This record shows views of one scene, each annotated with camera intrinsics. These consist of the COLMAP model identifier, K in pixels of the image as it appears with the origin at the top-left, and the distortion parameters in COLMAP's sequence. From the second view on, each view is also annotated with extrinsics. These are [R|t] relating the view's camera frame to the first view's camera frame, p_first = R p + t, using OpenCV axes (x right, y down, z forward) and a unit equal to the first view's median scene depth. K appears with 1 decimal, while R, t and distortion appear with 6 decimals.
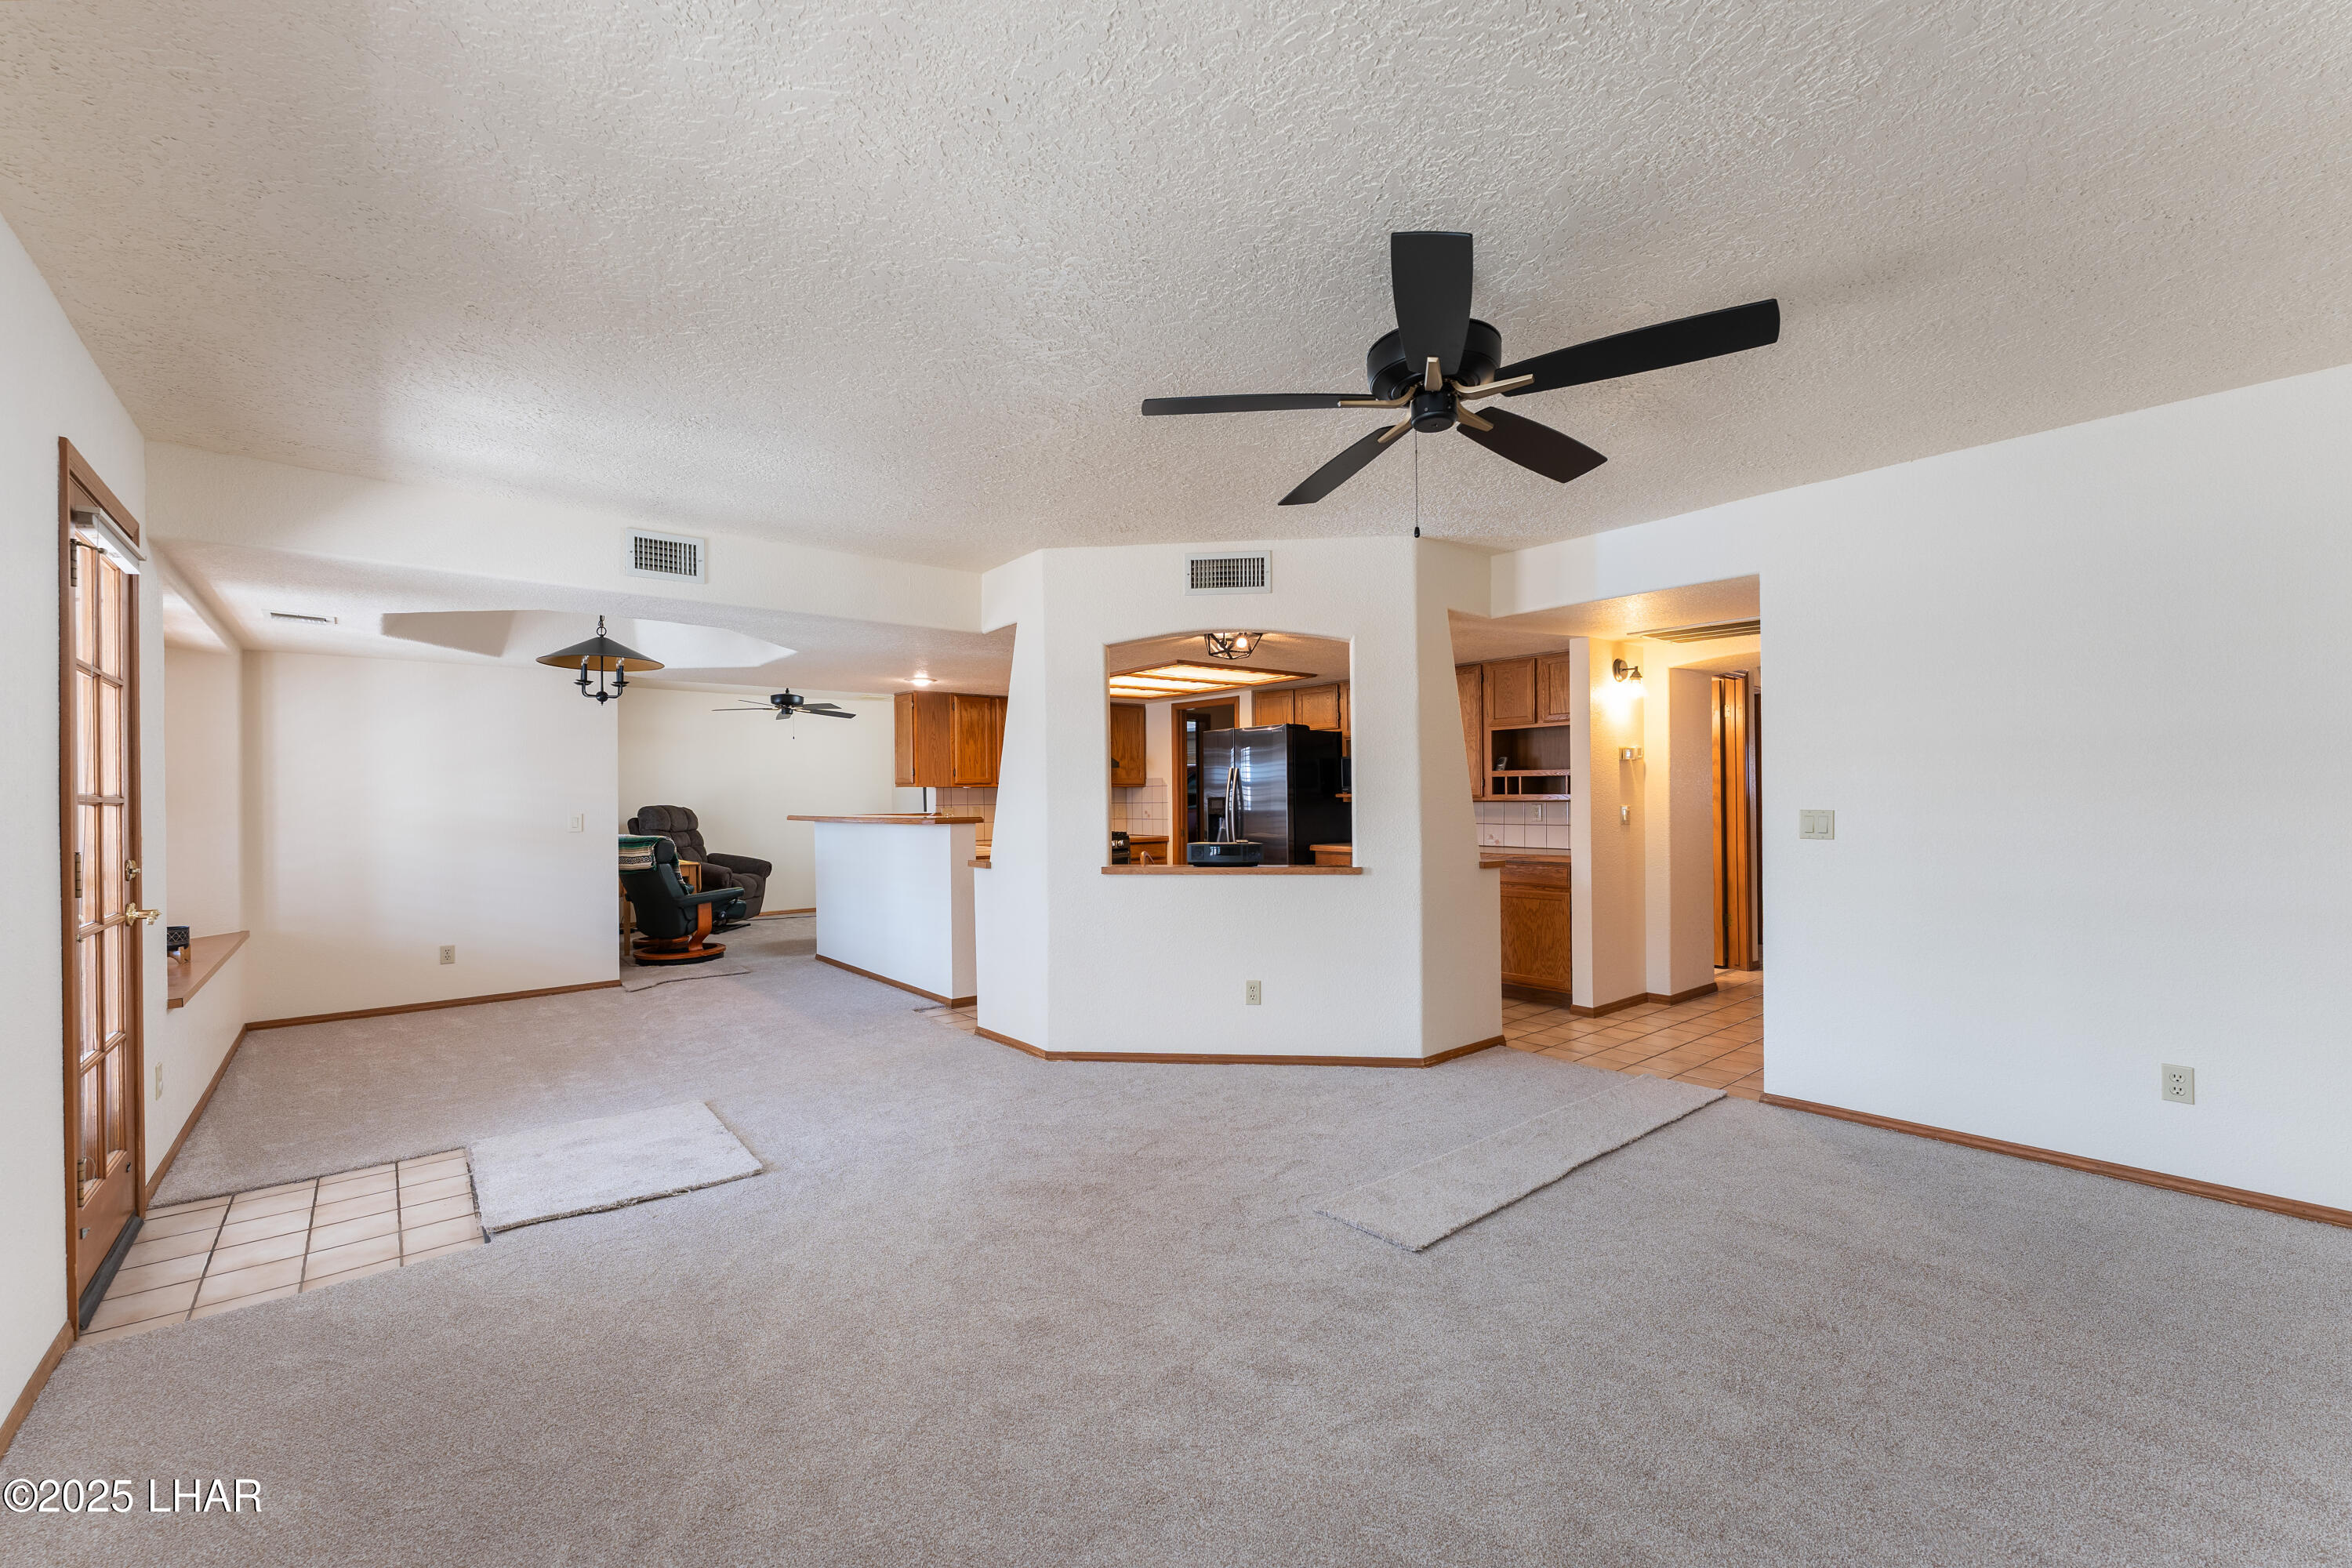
lens RADIAL K [[961.0, 0, 1166.1], [0, 961.0, 795.9], [0, 0, 1]] dist [-0.000501, -0.000089]
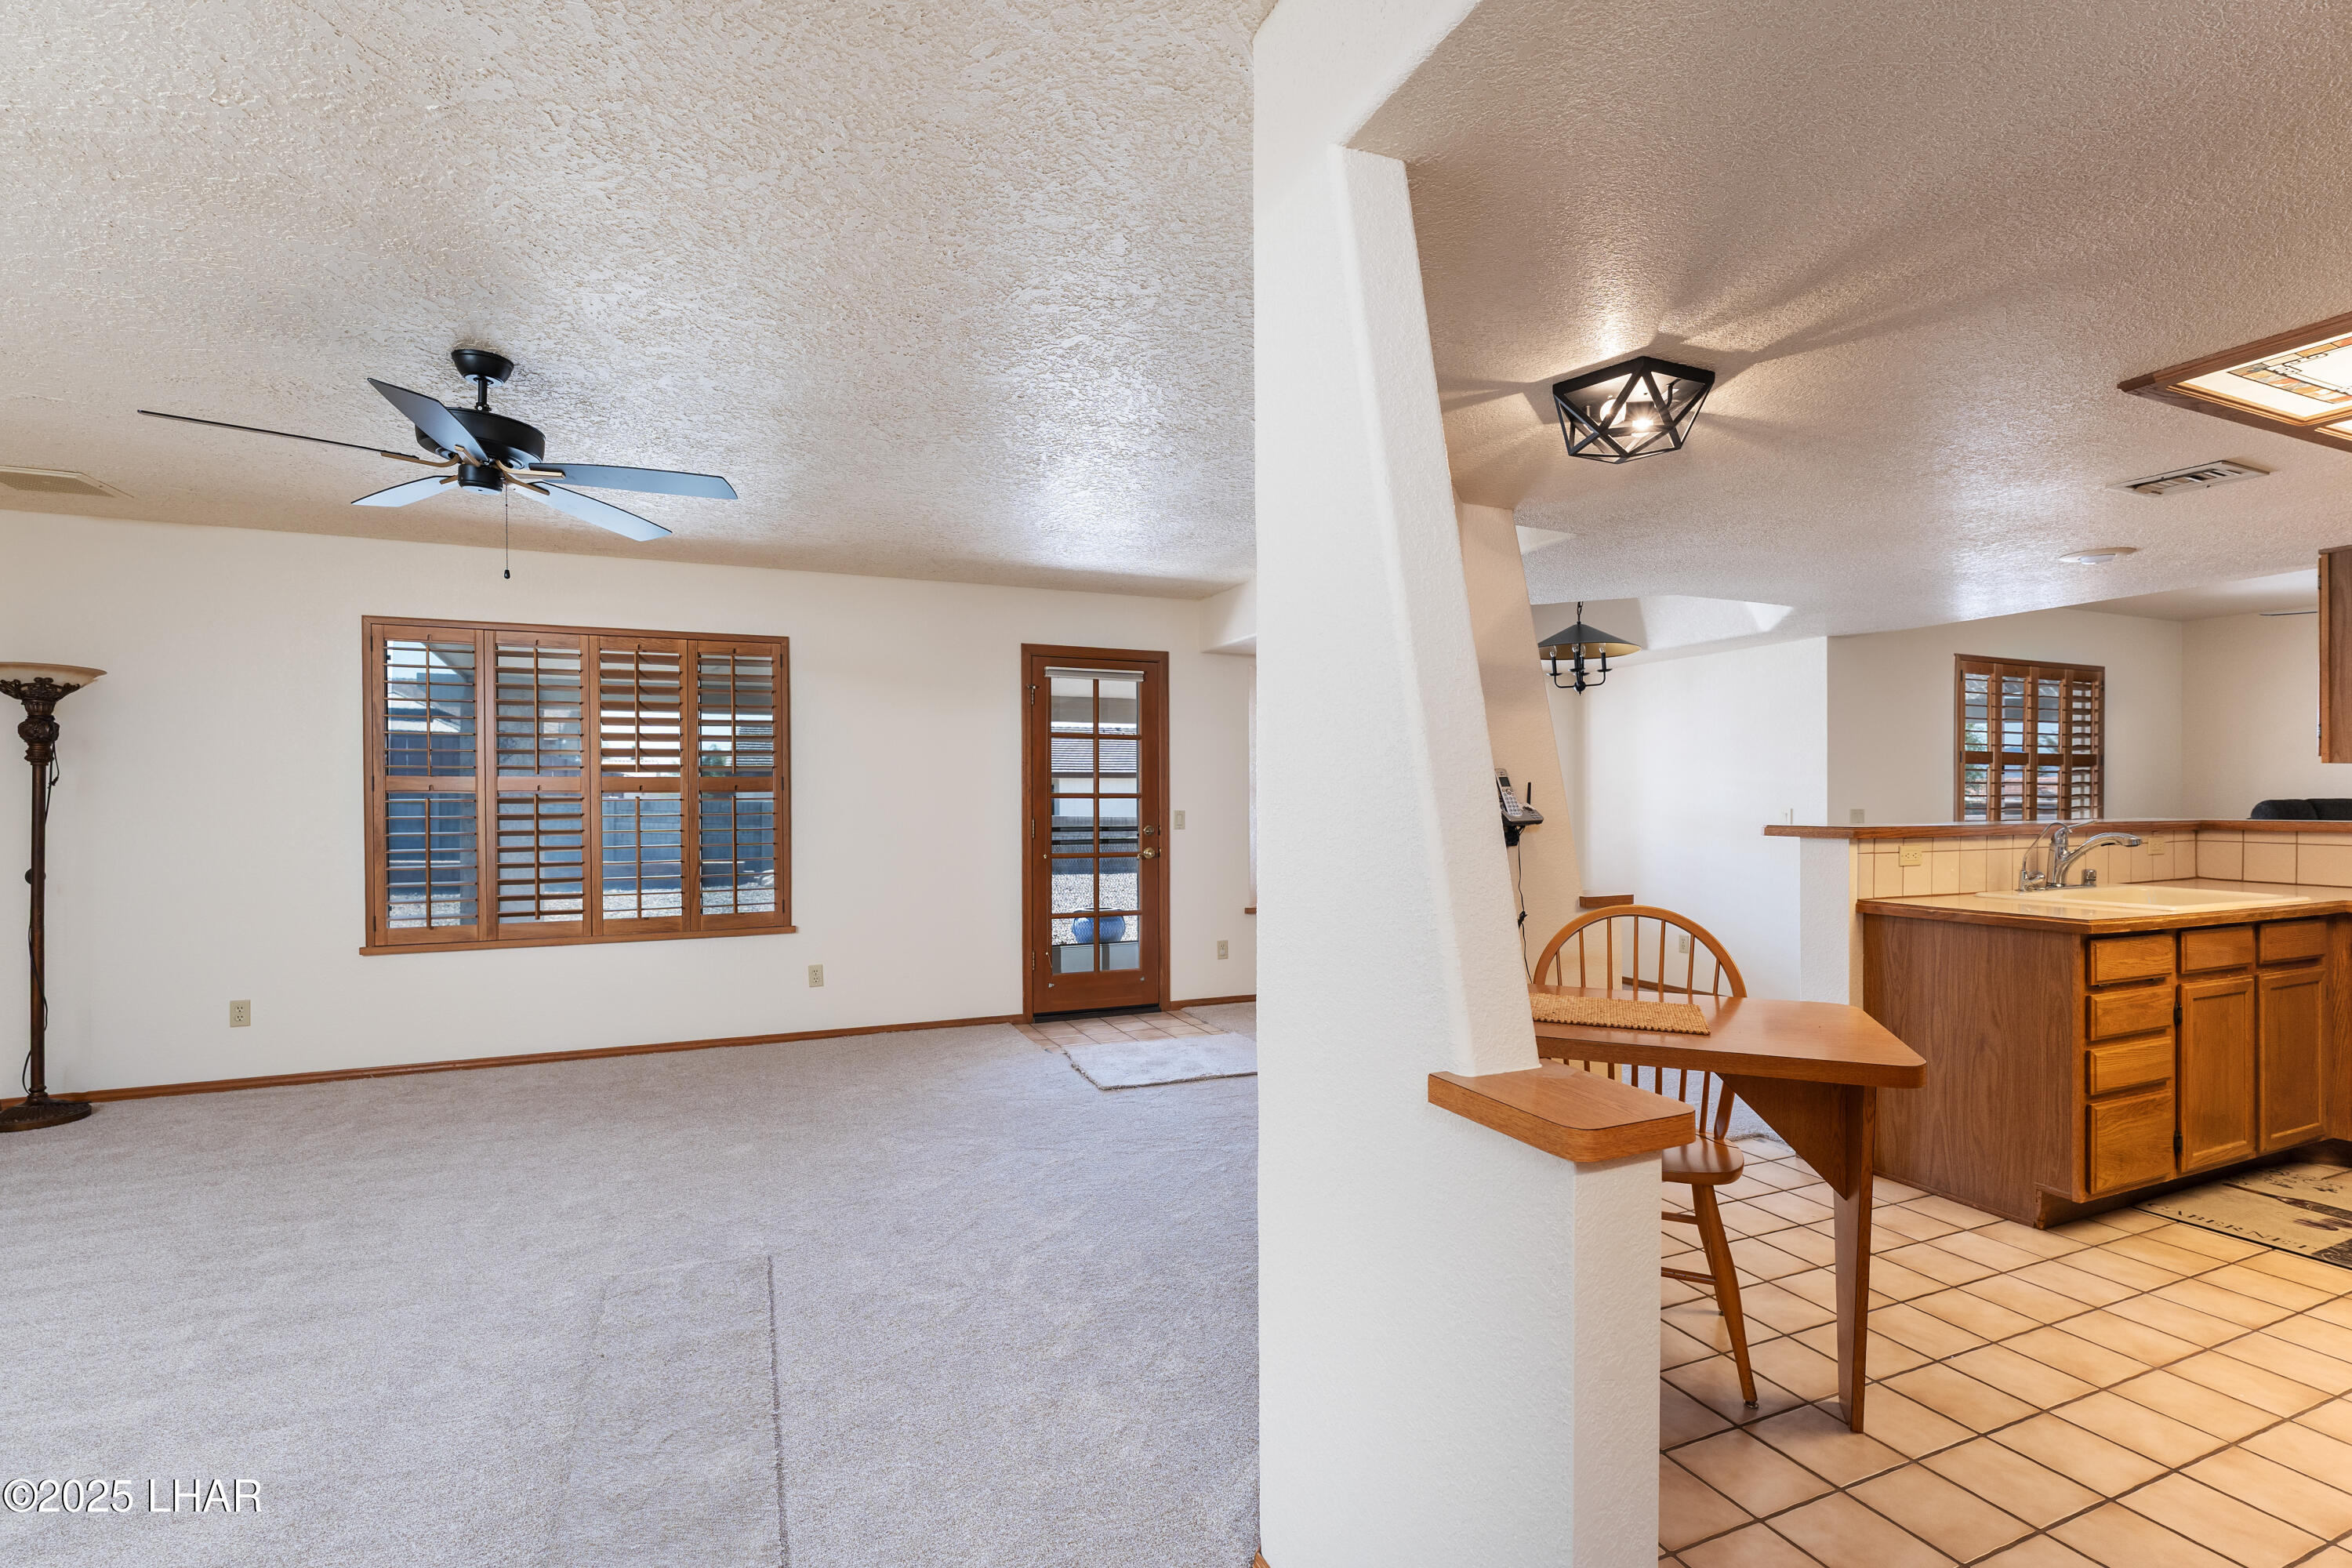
lens RADIAL K [[1038.9, 0, 1164.1], [0, 1038.9, 811.3], [0, 0, 1]] dist [-0.000782, 0.000141]
pose [[-0.290574, 0.020050, -0.956642, 0.633382], [0.009567, 0.999791, 0.018049, -0.001526], [0.956805, -0.003908, -0.290705, 1.076204]]
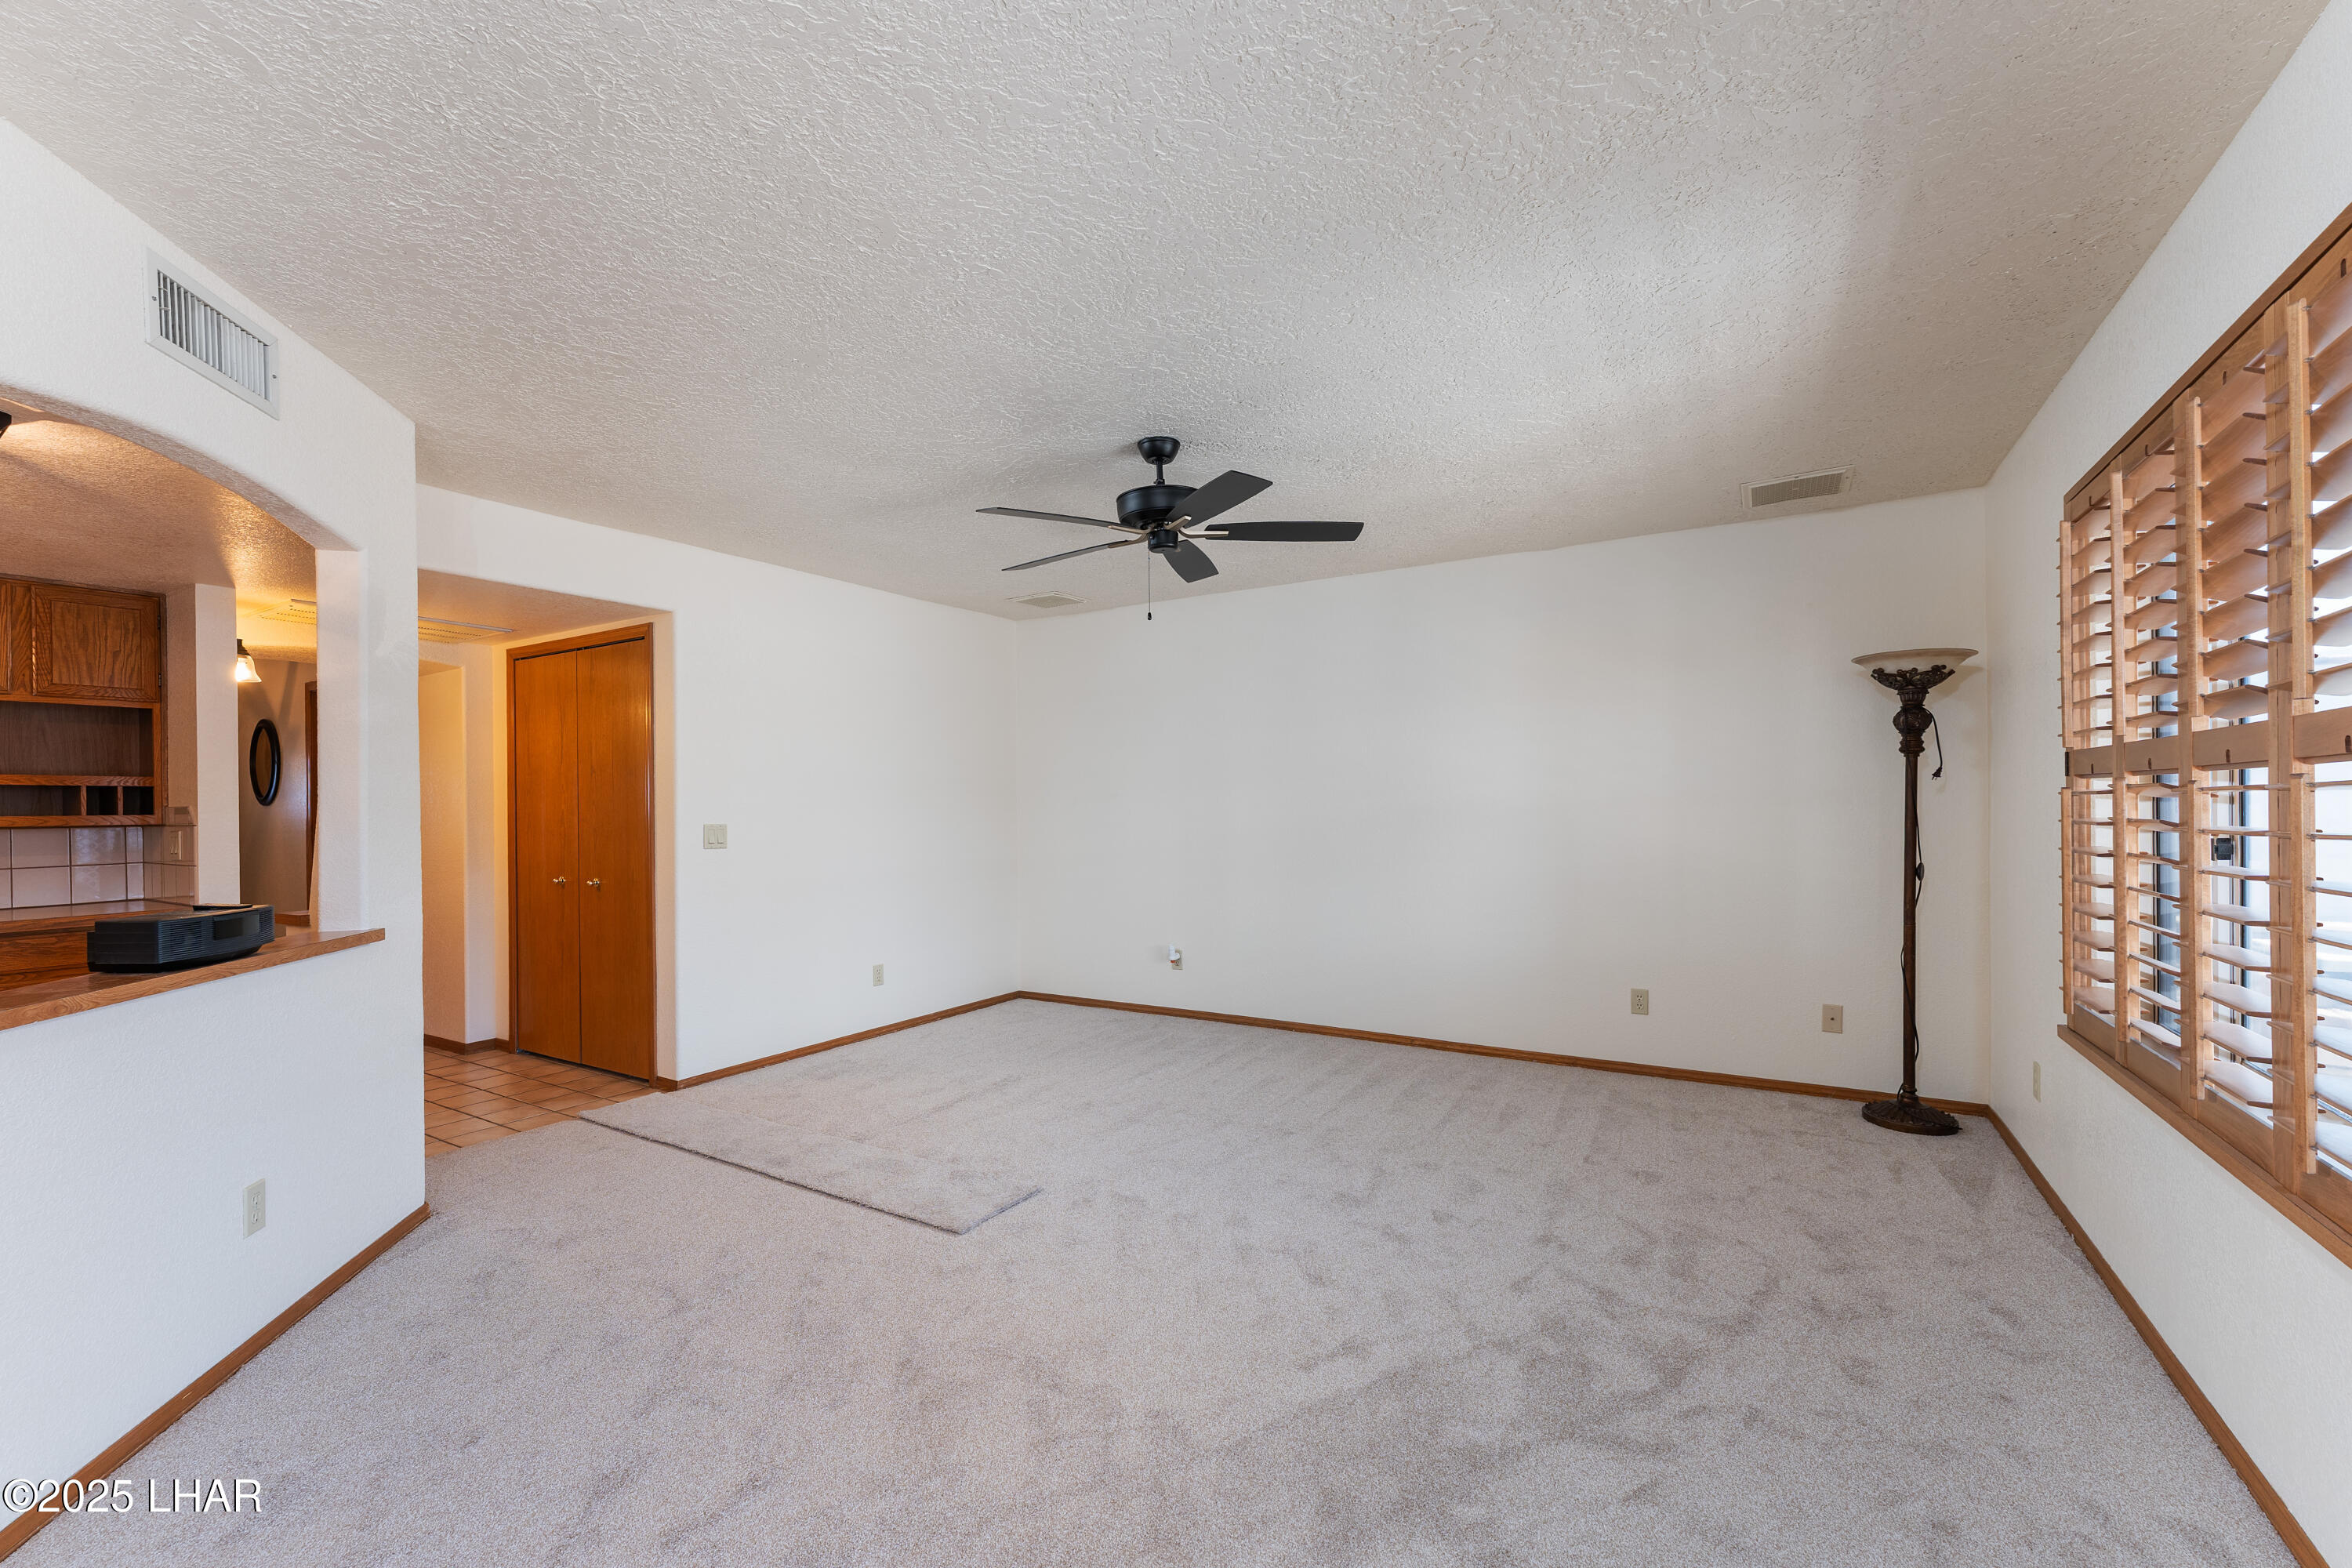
lens RADIAL K [[961.0, 0, 1166.1], [0, 961.0, 795.9], [0, 0, 1]] dist [-0.000501, -0.000089]
pose [[-0.320479, 0.022824, 0.946981, -0.544740], [0.011319, 0.999731, -0.020265, 0.007857], [-0.947188, 0.004225, -0.320651, 0.724838]]
